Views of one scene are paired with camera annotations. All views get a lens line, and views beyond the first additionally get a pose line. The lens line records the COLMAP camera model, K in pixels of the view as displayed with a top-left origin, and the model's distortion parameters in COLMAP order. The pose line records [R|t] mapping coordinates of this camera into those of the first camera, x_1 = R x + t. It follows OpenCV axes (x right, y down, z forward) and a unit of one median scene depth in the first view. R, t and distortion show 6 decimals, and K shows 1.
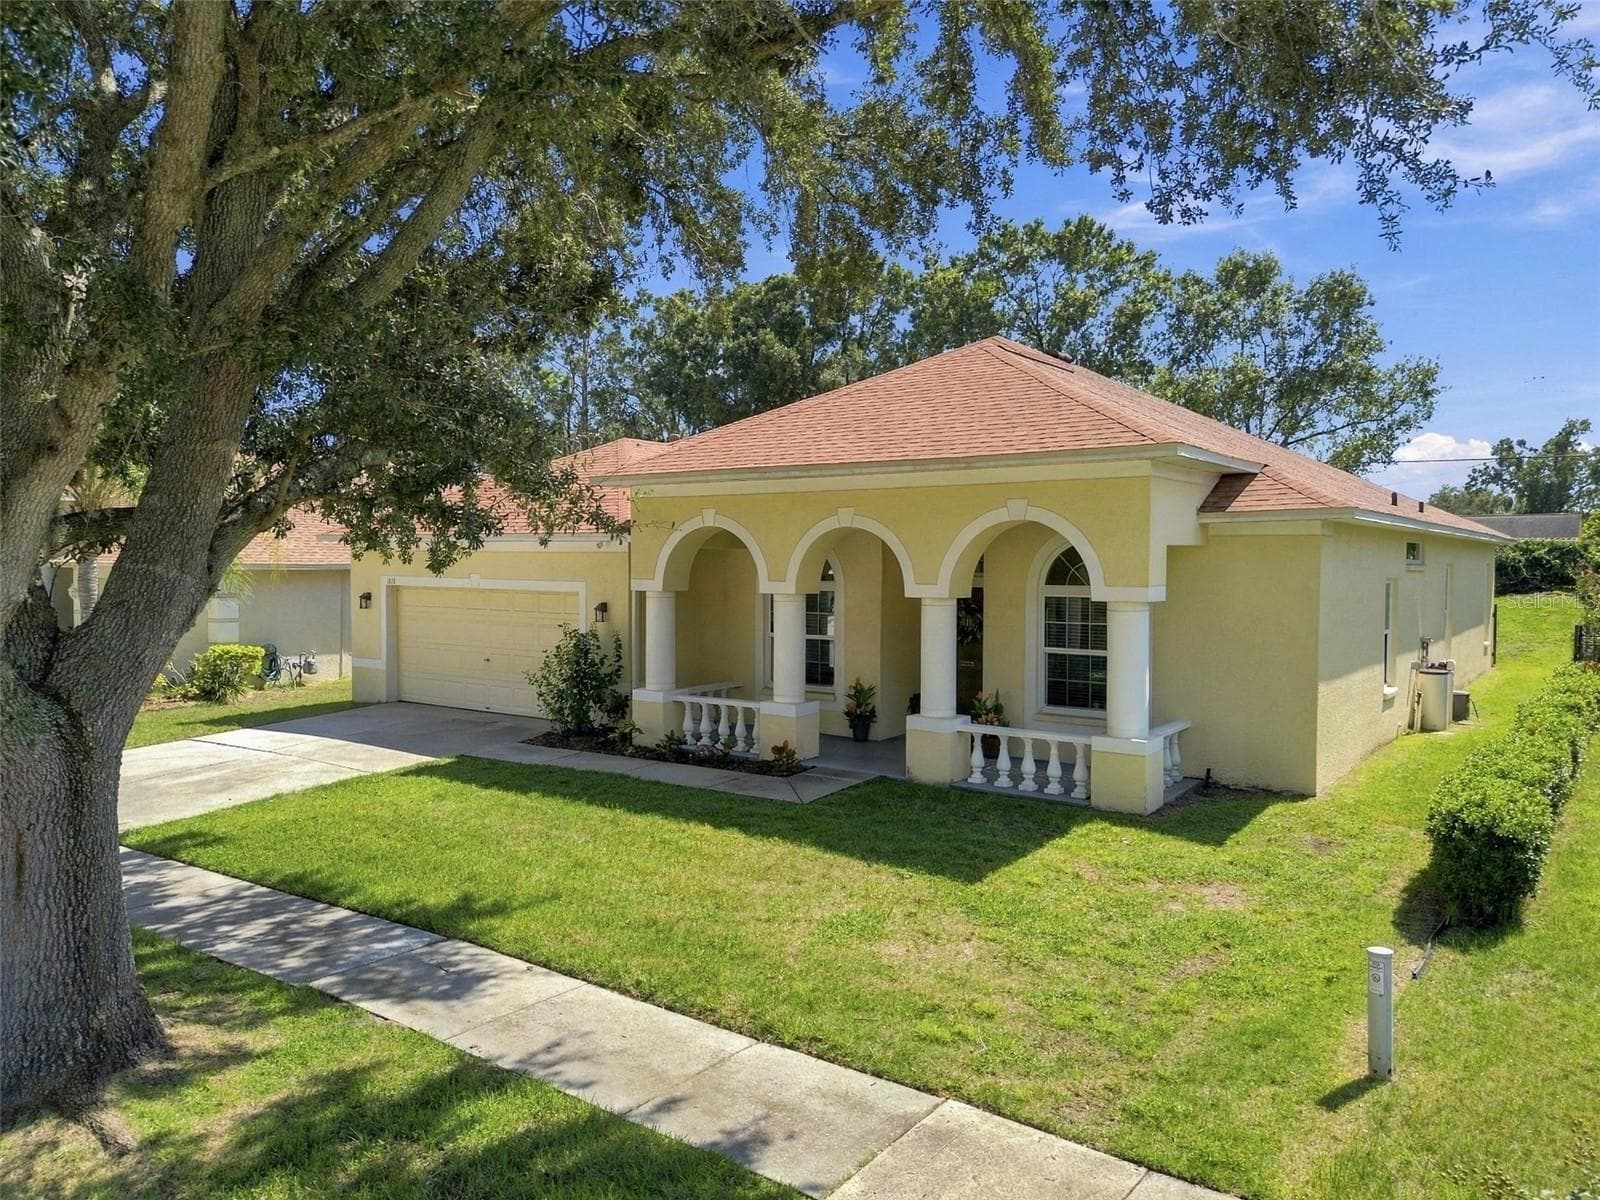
lens RADIAL K [[1133.7, 0, 804.3], [0, 1133.7, 604.4], [0, 0, 1]] dist [0.061990, -0.046153]
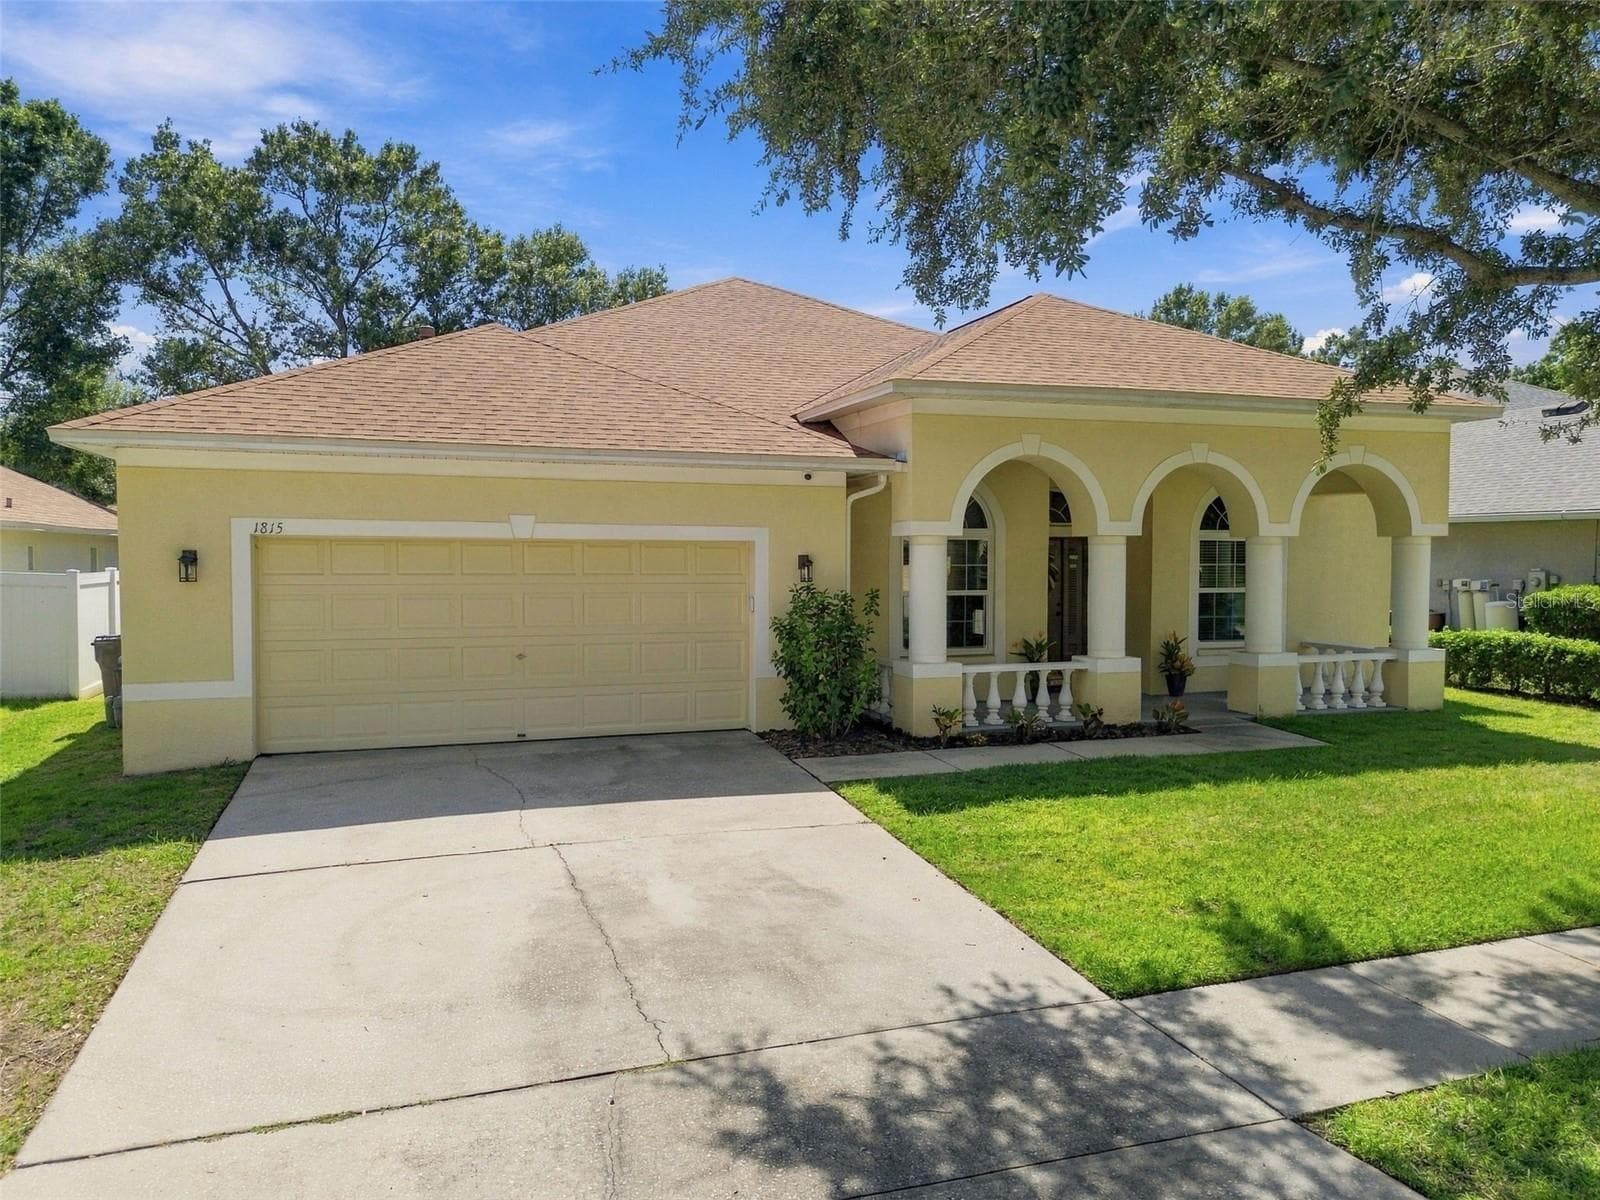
lens RADIAL K [[1132.6, 0, 803.2], [0, 1132.6, 601.8], [0, 0, 1]] dist [0.074507, -0.073457]
pose [[0.581889, -0.036458, 0.812451, -1.007670], [0.033716, 0.999217, 0.020691, 0.017780], [-0.812569, 0.015353, 0.582663, 0.764302]]
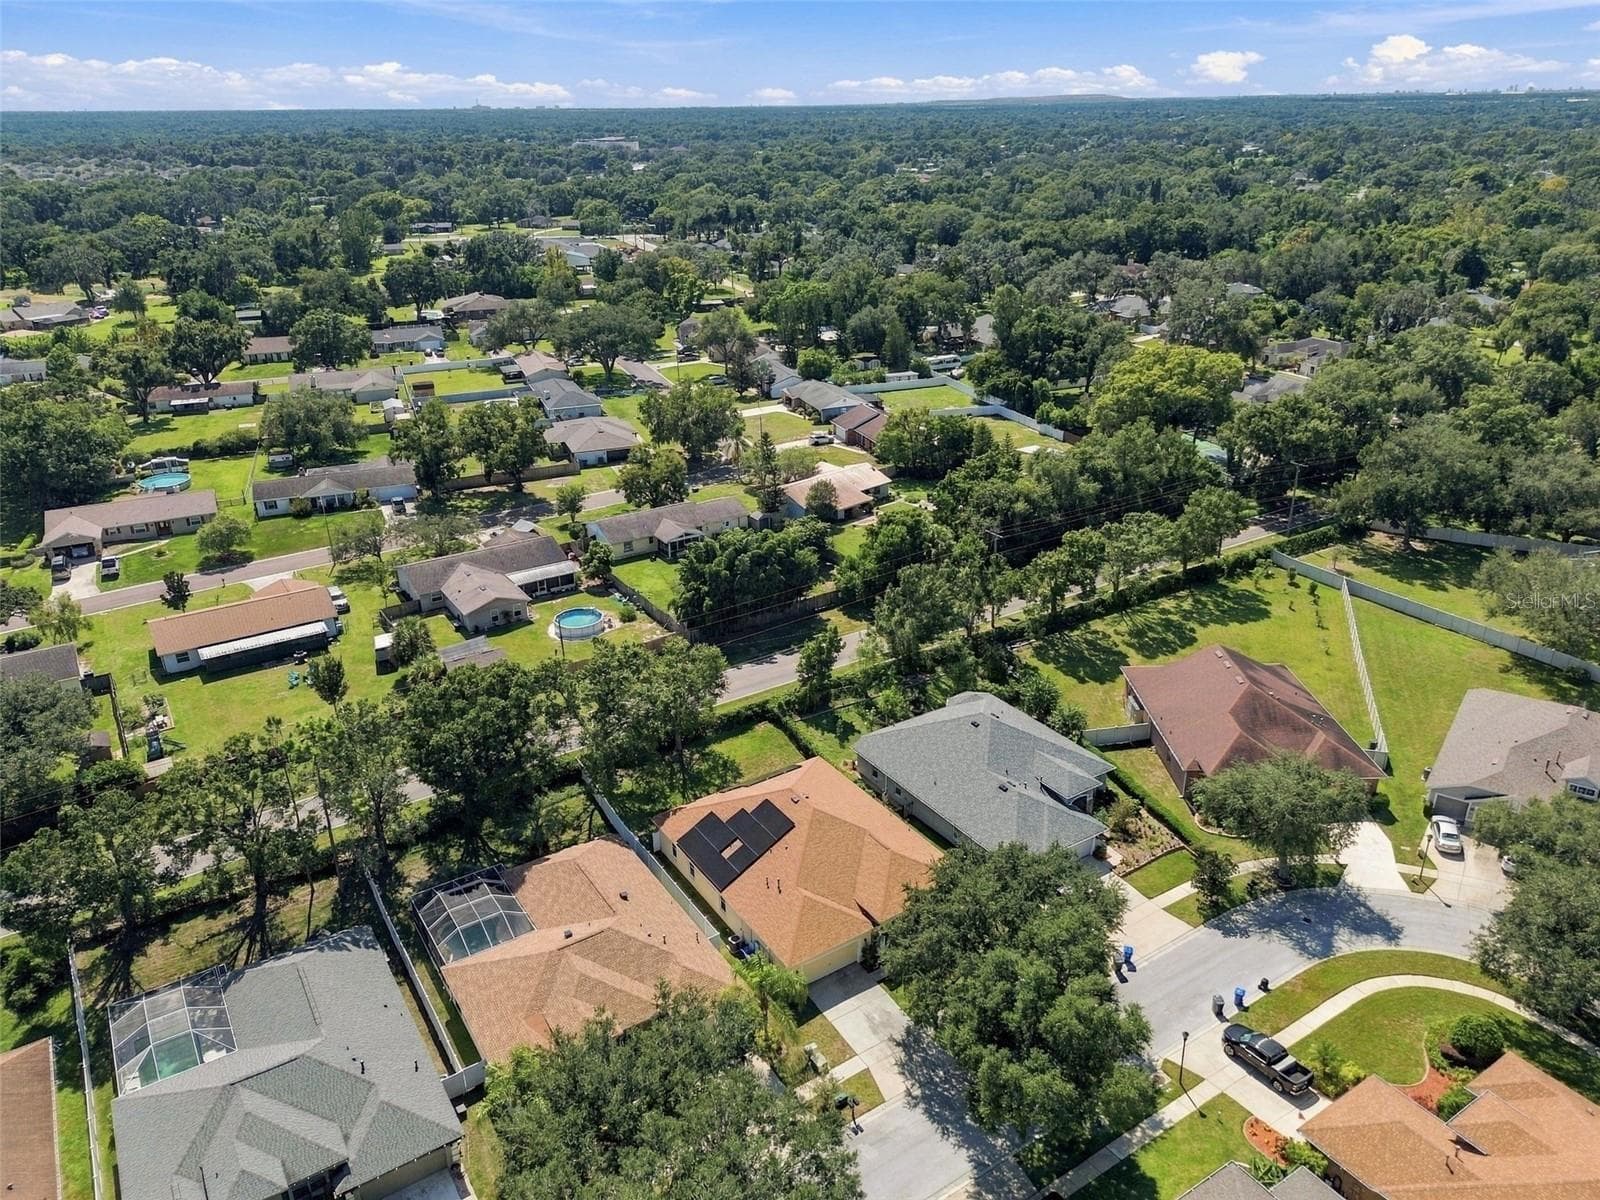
lens RADIAL K [[1132.6, 0, 803.2], [0, 1132.6, 601.8], [0, 0, 1]] dist [0.074507, -0.073457]
pose [[0.360314, -0.385789, 0.849318, -5.029847], [0.051390, 0.917300, 0.394867, -4.250736], [-0.931415, -0.098630, 0.350341, -0.405663]]
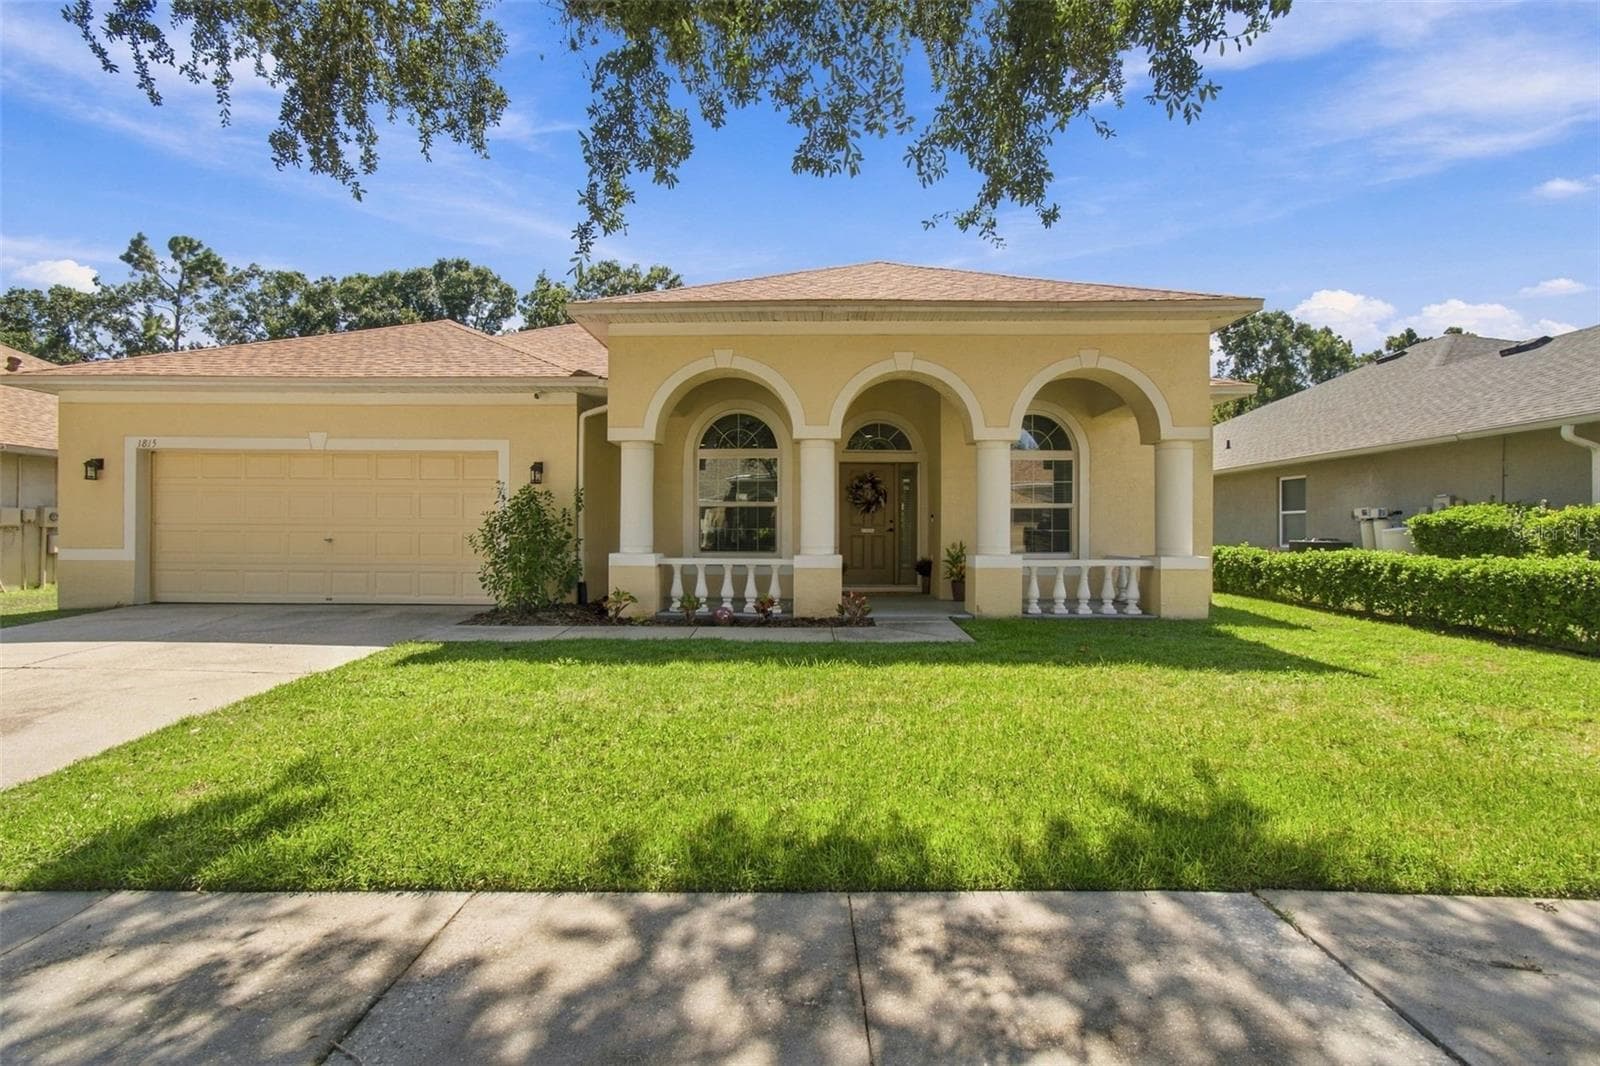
lens RADIAL K [[725.7, 0, 752.8], [0, 725.7, 530.5], [0, 0, 1]] dist [-0.001852, -0.000248]
pose [[0.829566, 0.000473, 0.558408, -0.460065], [0.021959, 0.999199, -0.033468, 0.097289], [-0.557977, 0.040026, 0.828891, 0.585335]]
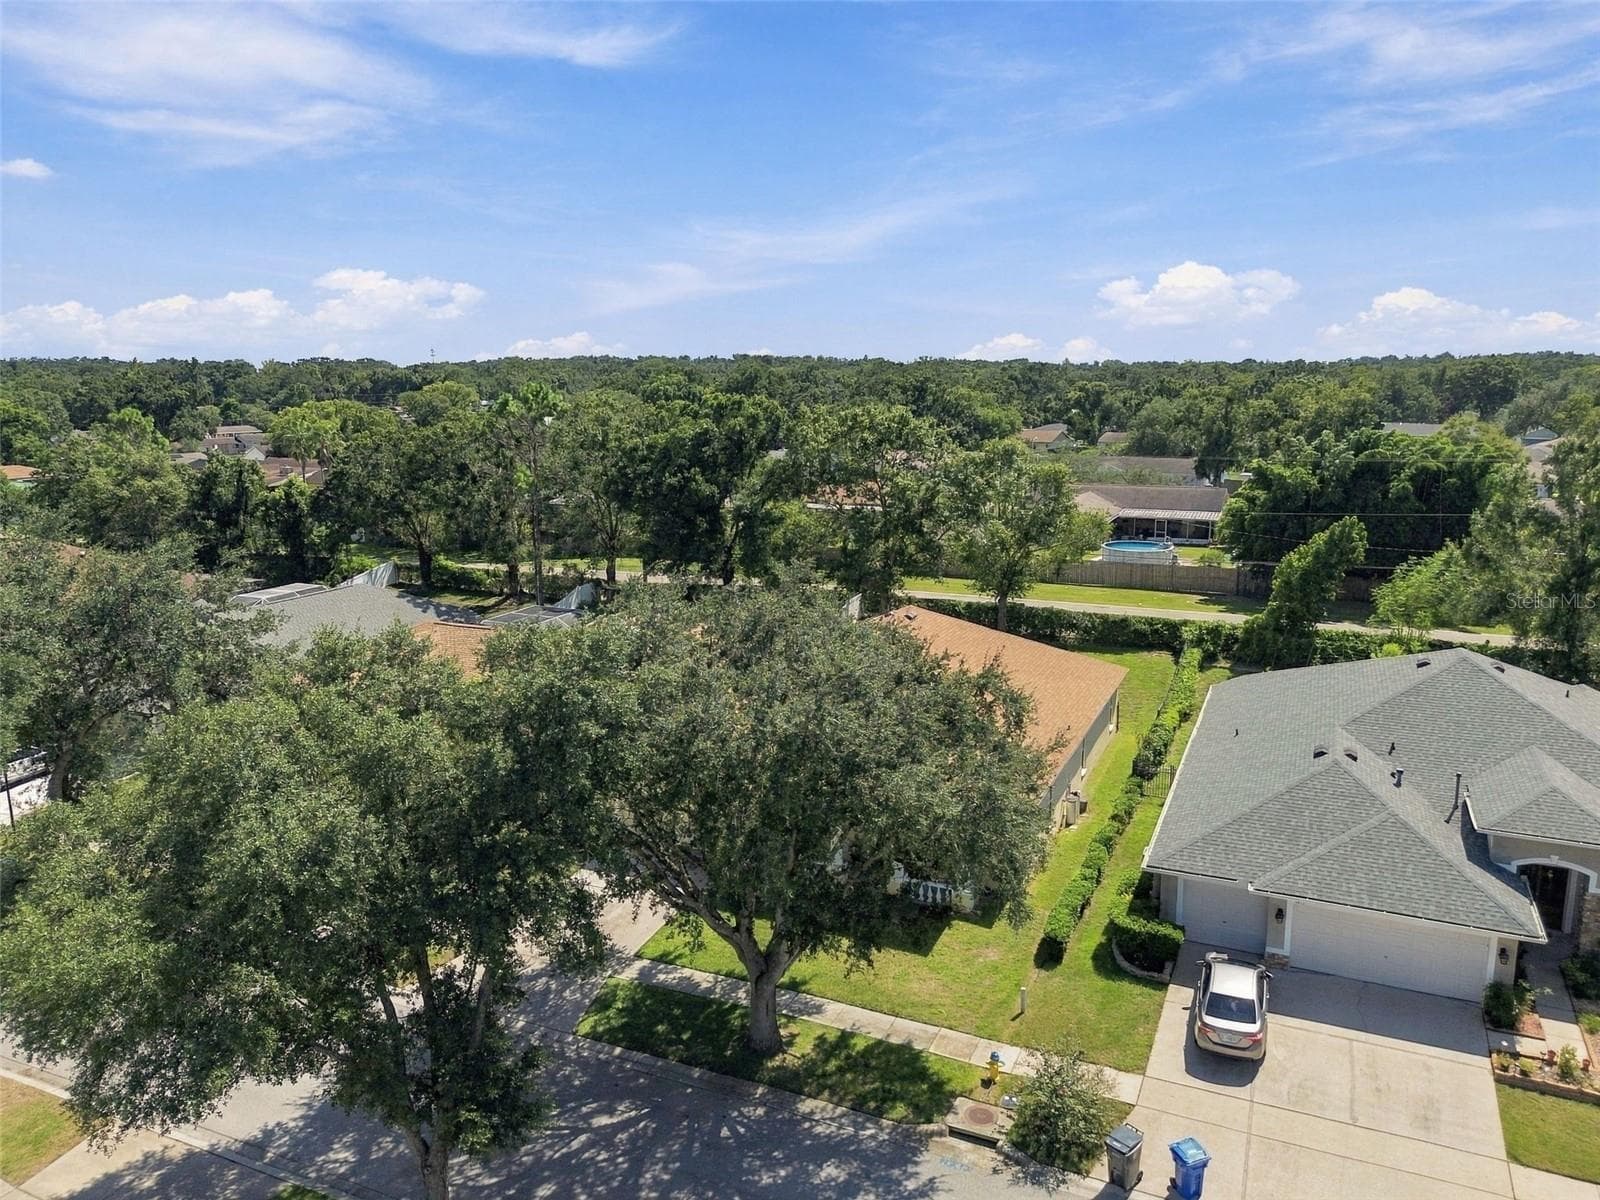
lens RADIAL K [[1132.6, 0, 803.2], [0, 1132.6, 601.8], [0, 0, 1]] dist [0.074507, -0.073457]
pose [[0.980886, -0.052743, 0.187300, -0.630152], [0.022123, 0.986550, 0.161955, -1.075762], [-0.193322, -0.154716, 0.968860, -1.660108]]
